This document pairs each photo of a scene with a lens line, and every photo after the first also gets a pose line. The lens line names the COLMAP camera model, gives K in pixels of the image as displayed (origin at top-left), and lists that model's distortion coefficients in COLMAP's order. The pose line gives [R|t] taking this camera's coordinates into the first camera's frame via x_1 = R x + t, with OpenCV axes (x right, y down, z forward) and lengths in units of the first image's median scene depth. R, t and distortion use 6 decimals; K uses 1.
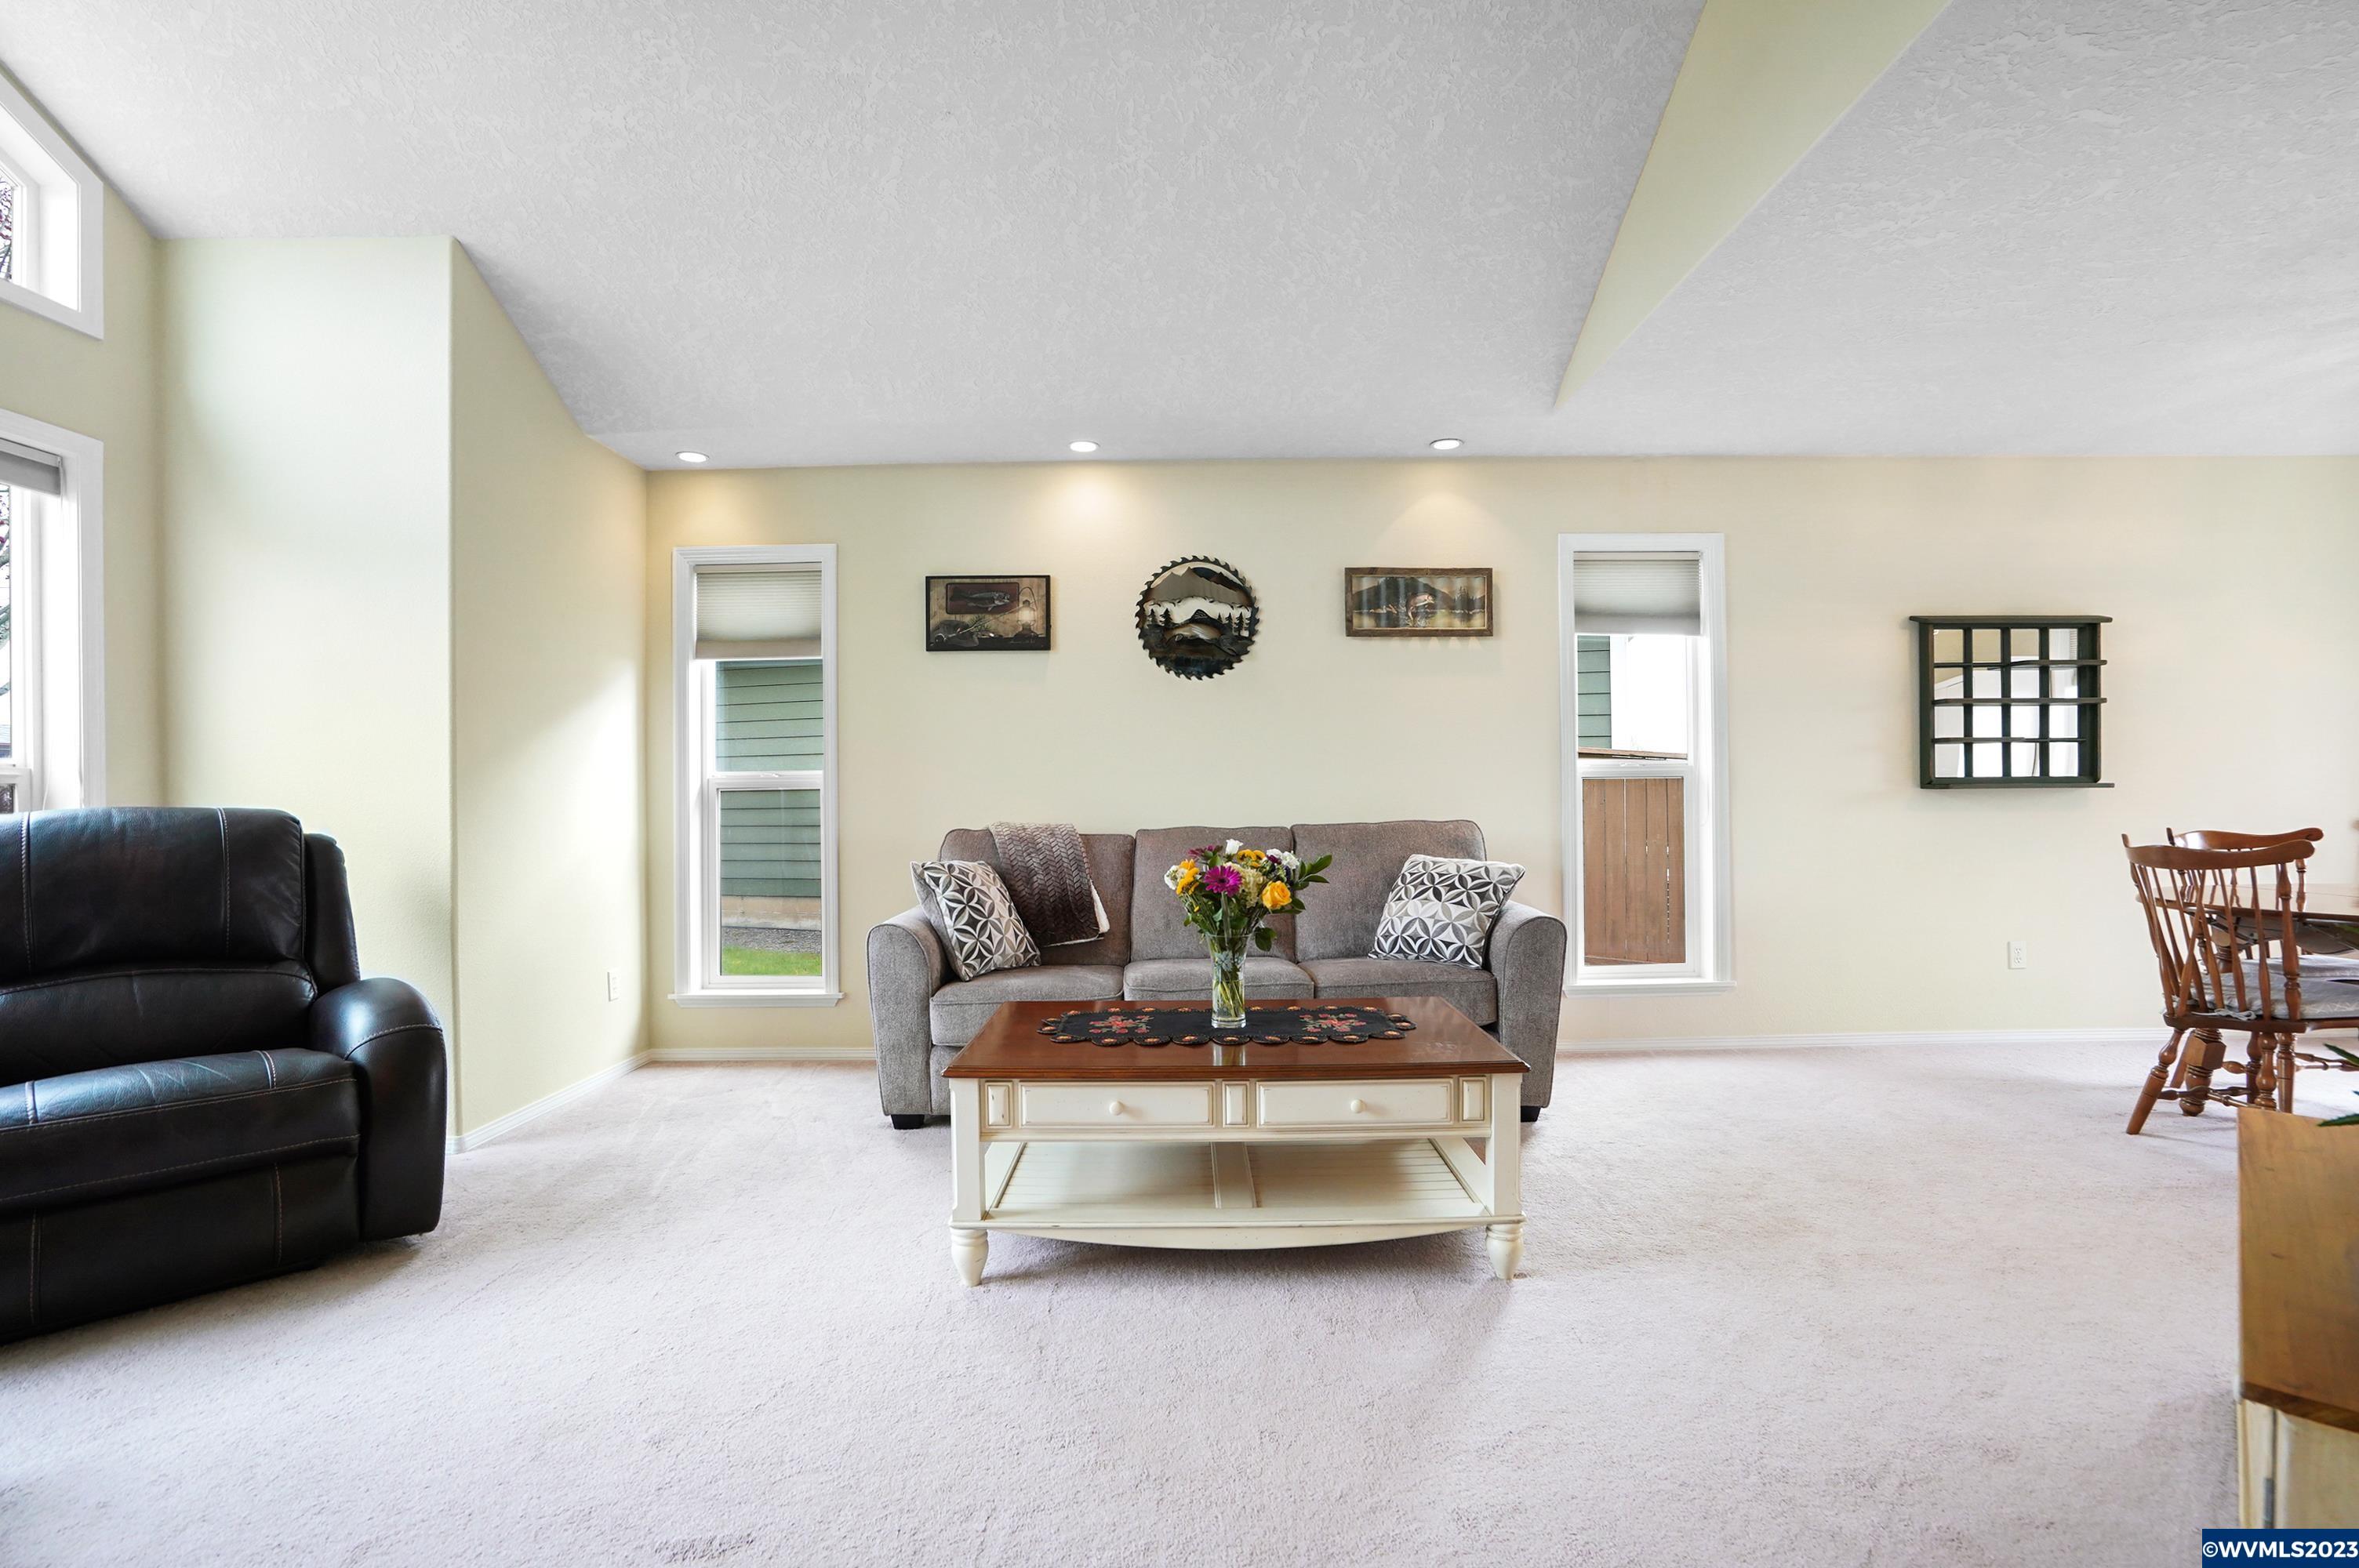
lens RADIAL K [[1144.9, 0, 1196.6], [0, 1144.9, 772.1], [0, 0, 1]] dist [-0.056046, 0.024752]
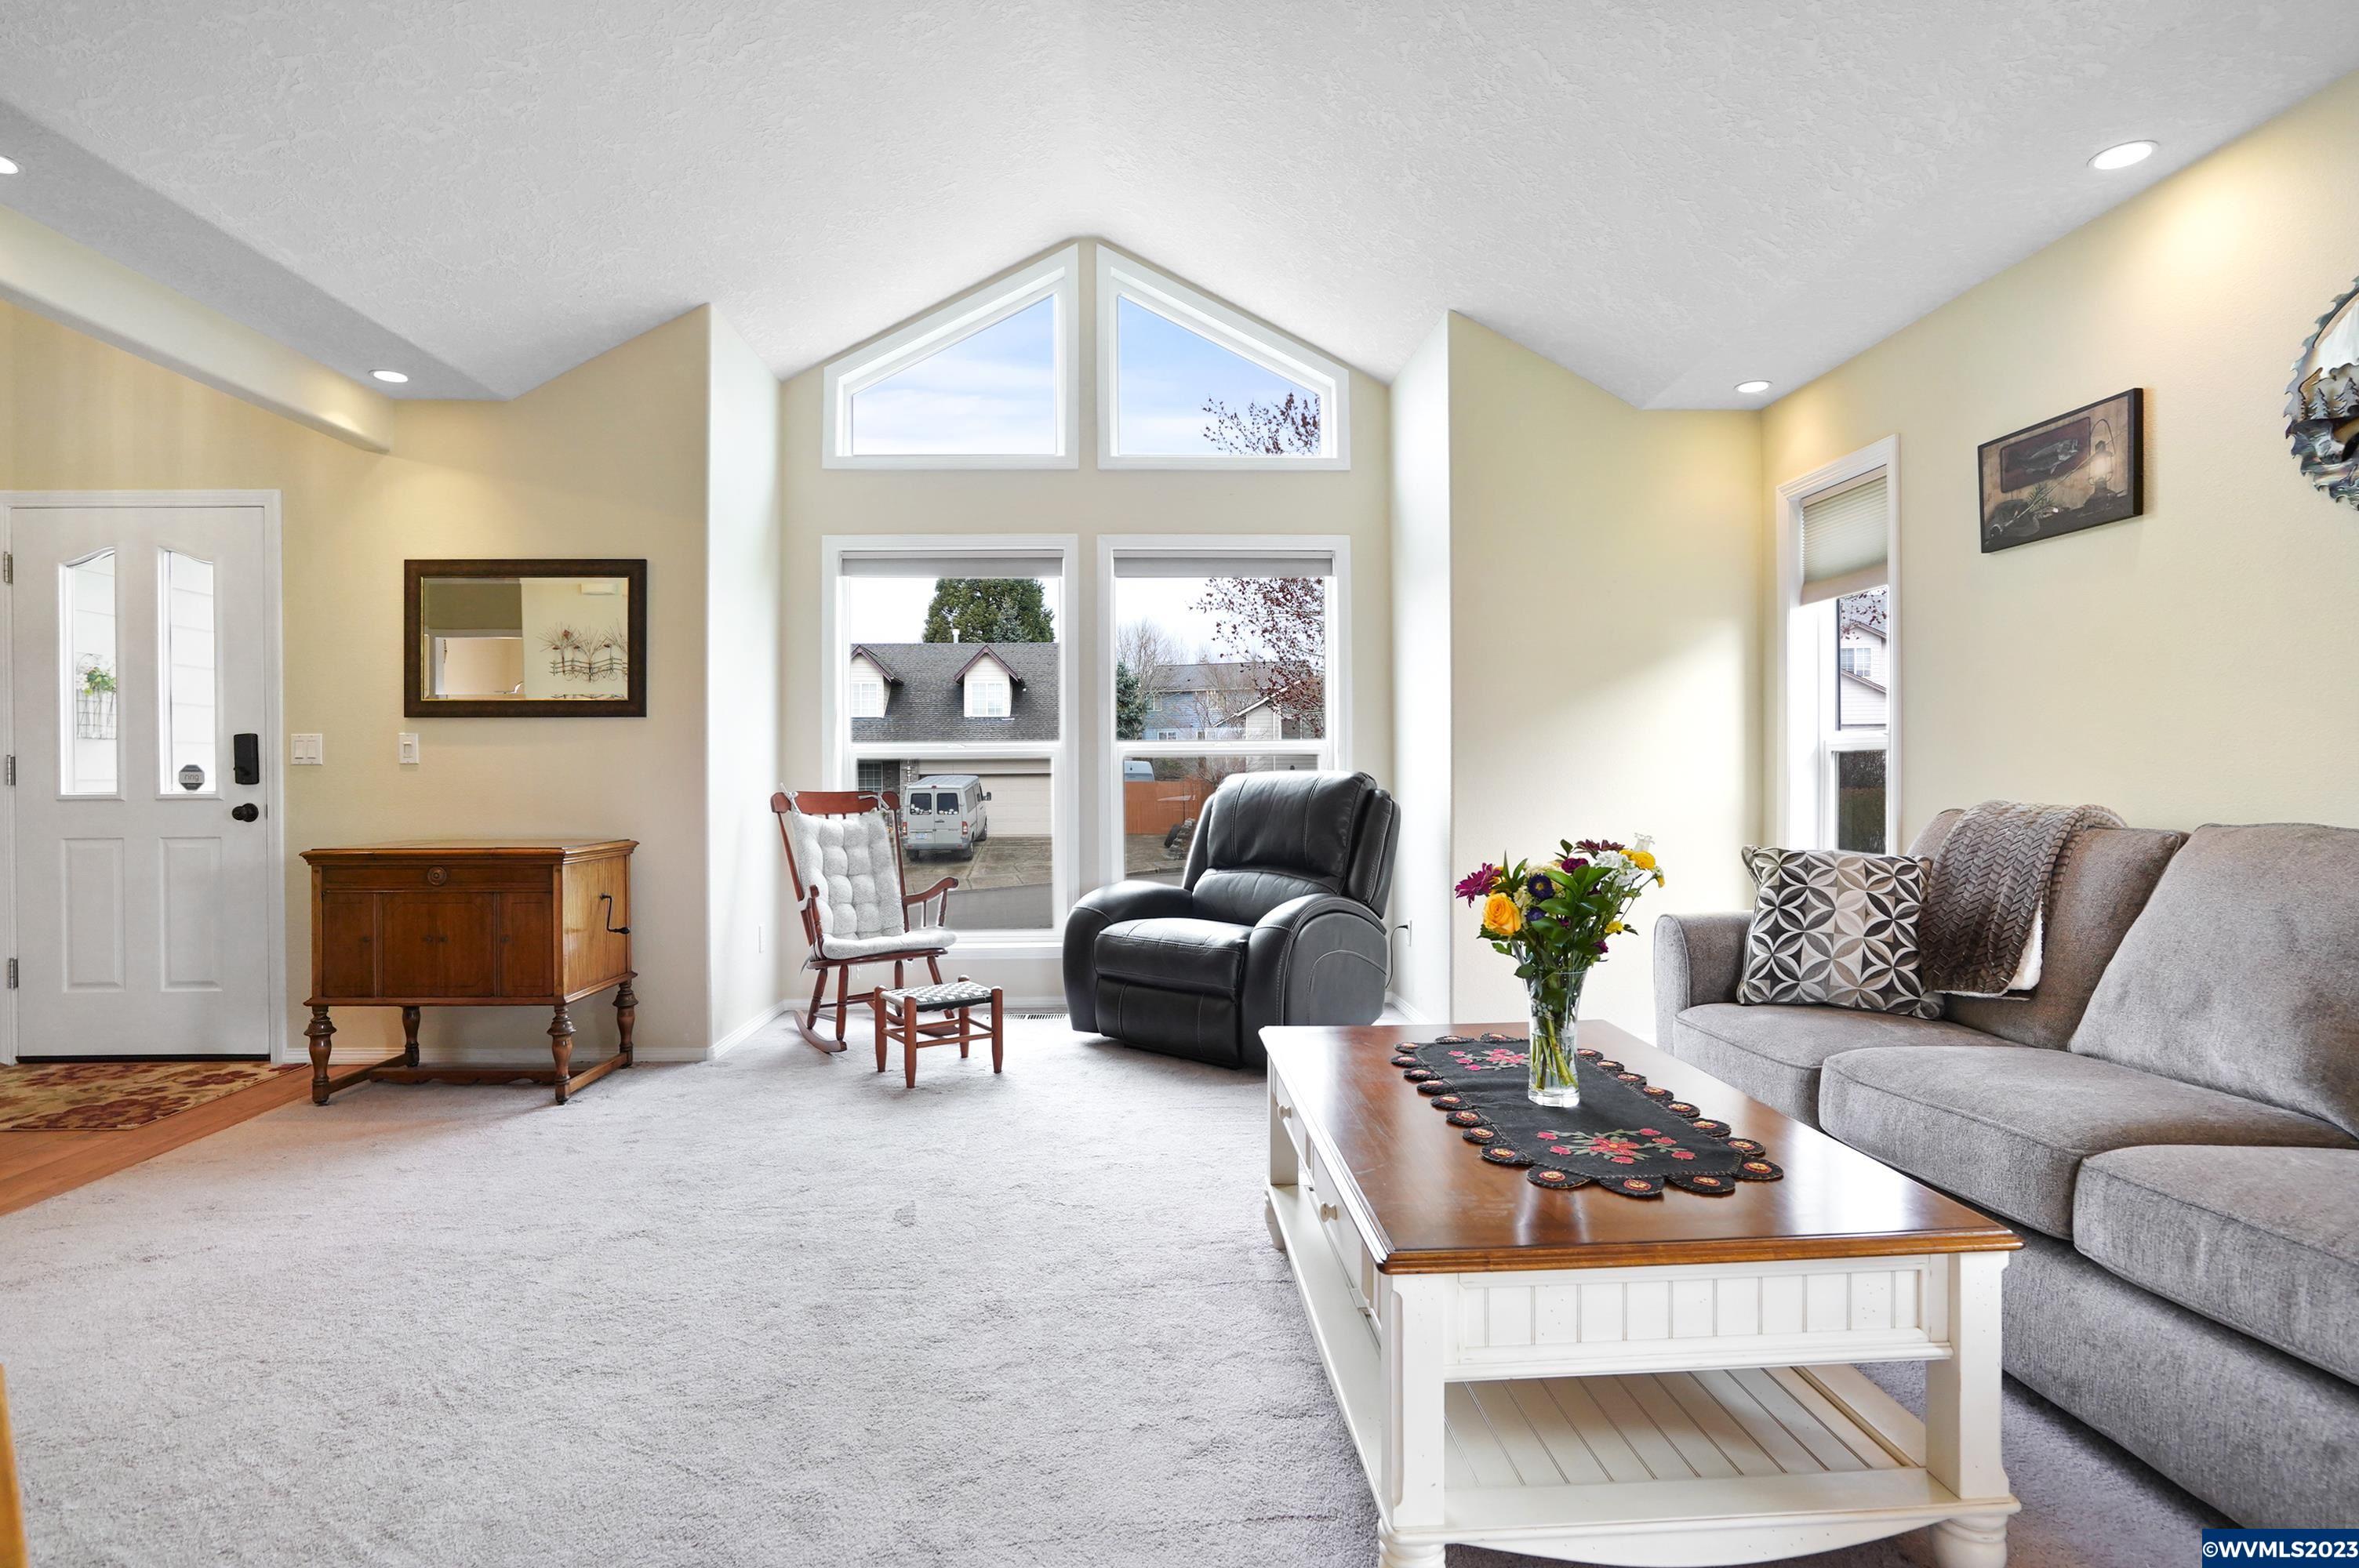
lens RADIAL K [[1199.3, 0, 1224.5], [0, 1199.3, 779.6], [0, 0, 1]] dist [-0.050540, 0.028572]
pose [[0.032923, 0.018947, -0.999278, 0.472190], [0.027063, 0.999437, 0.019842, 0.005539], [0.999091, -0.027696, 0.032391, 0.509594]]
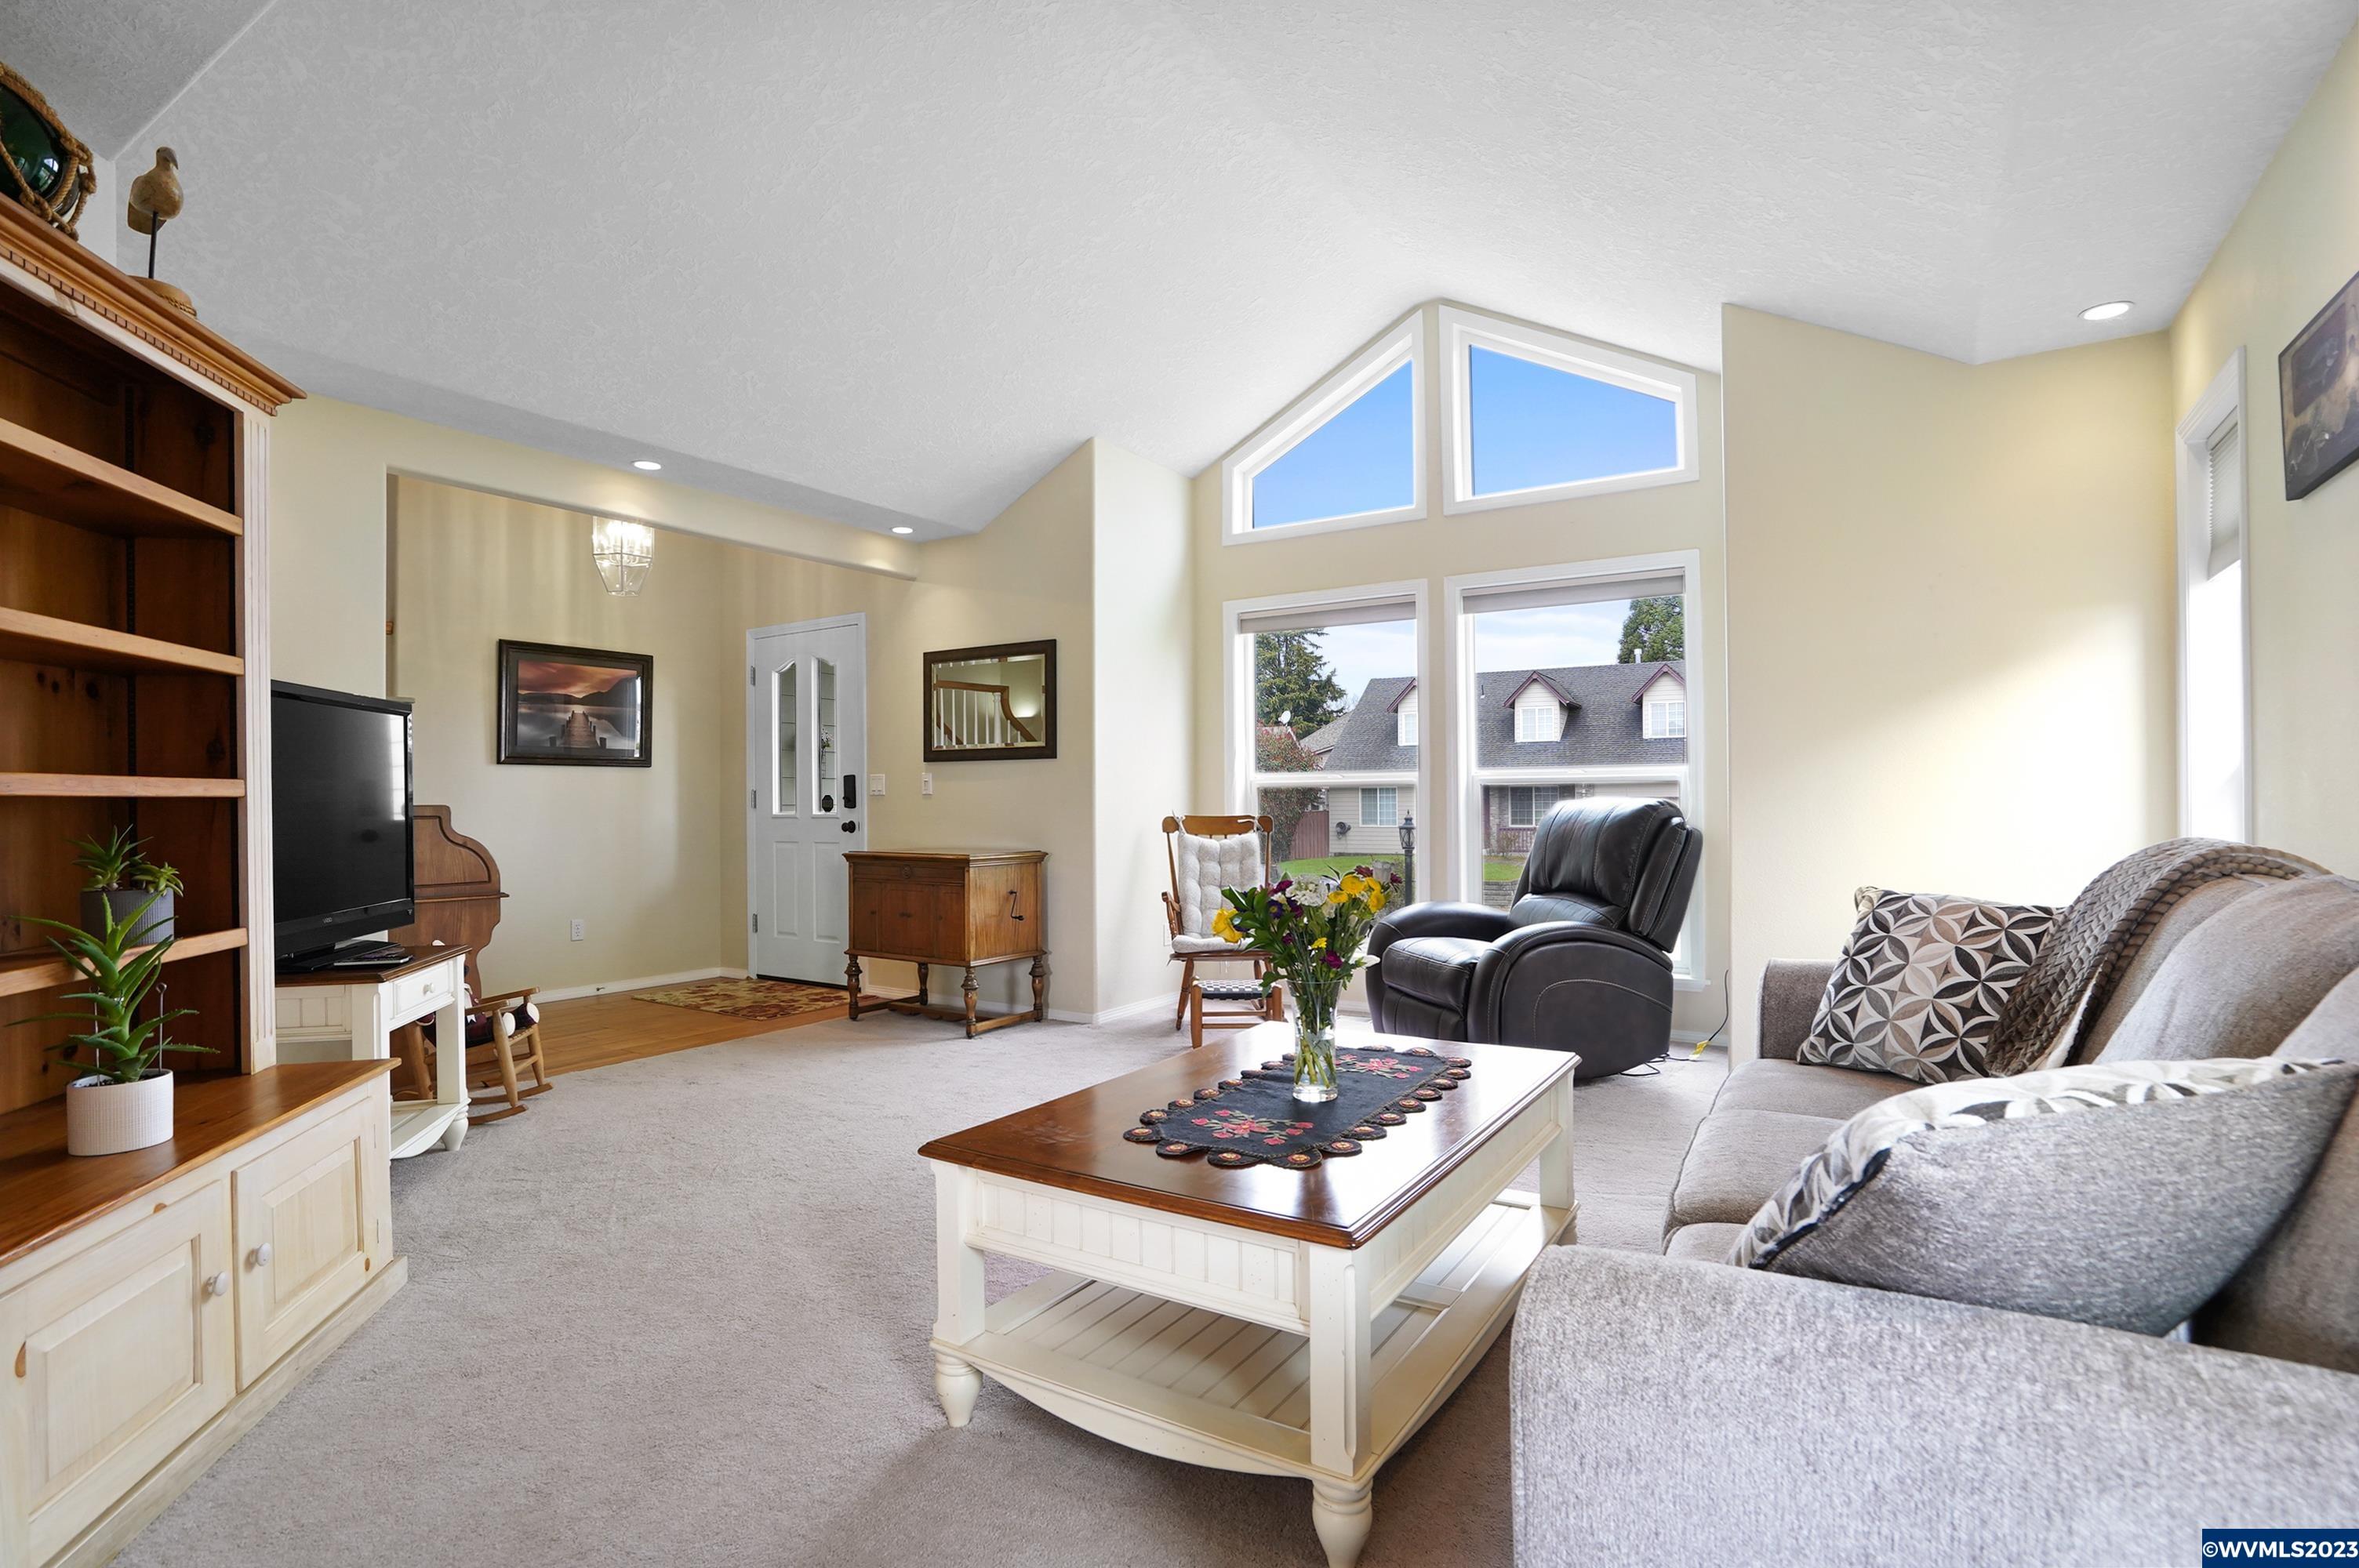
lens RADIAL K [[1199.9, 0, 1188.5], [0, 1199.9, 788.7], [0, 0, 1]] dist [-0.052815, 0.031304]
pose [[-0.561465, 0.009423, -0.827447, 0.477806], [0.032633, 0.999409, -0.010762, 0.011899], [0.826857, -0.033044, -0.561441, 0.884671]]
